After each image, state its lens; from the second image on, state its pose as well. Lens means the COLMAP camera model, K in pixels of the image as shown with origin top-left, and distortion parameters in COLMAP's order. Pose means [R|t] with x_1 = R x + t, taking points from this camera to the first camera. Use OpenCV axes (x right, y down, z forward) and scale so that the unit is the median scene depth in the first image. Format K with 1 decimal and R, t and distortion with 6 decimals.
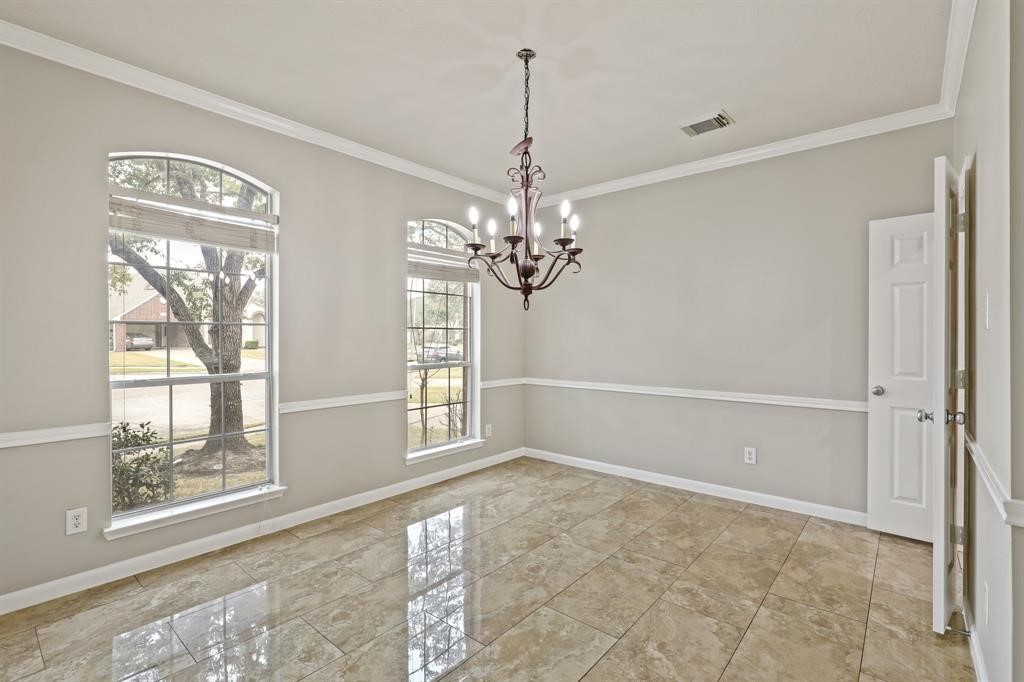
lens RADIAL K [[468.1, 0, 514.3], [0, 468.1, 340.8], [0, 0, 1]] dist [-0.008004, 0.000719]
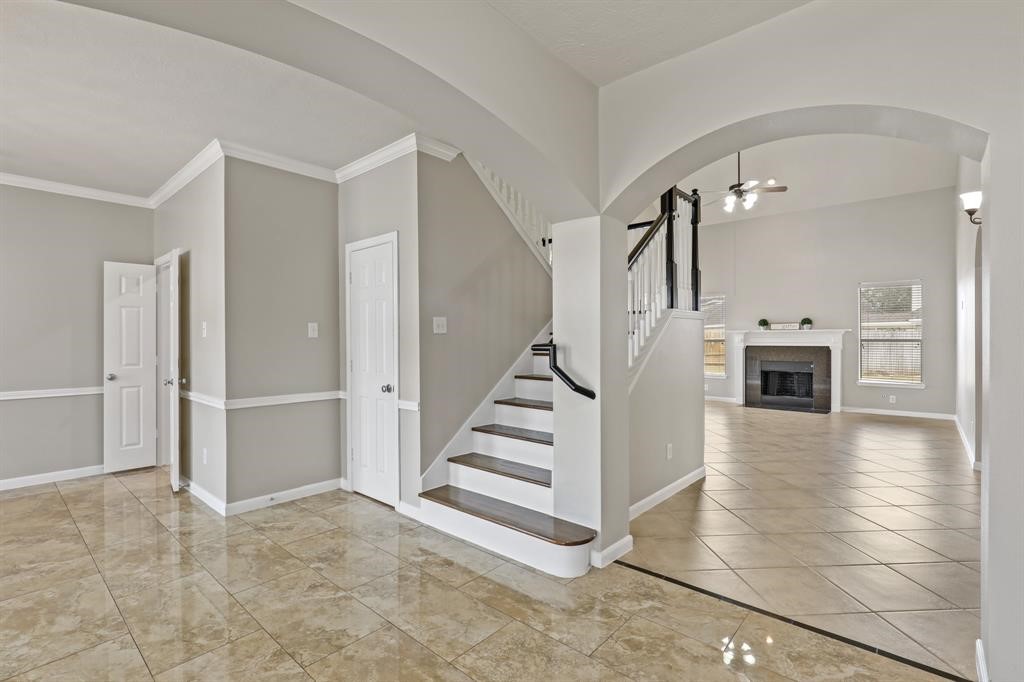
lens RADIAL K [[468.1, 0, 513.5], [0, 468.1, 340.6], [0, 0, 1]] dist [-0.008004, 0.000719]
pose [[0.023944, -0.002678, 0.999710, -0.682040], [0.006486, 0.999976, 0.002523, -0.005010], [-0.999692, 0.006424, 0.023961, -0.320293]]
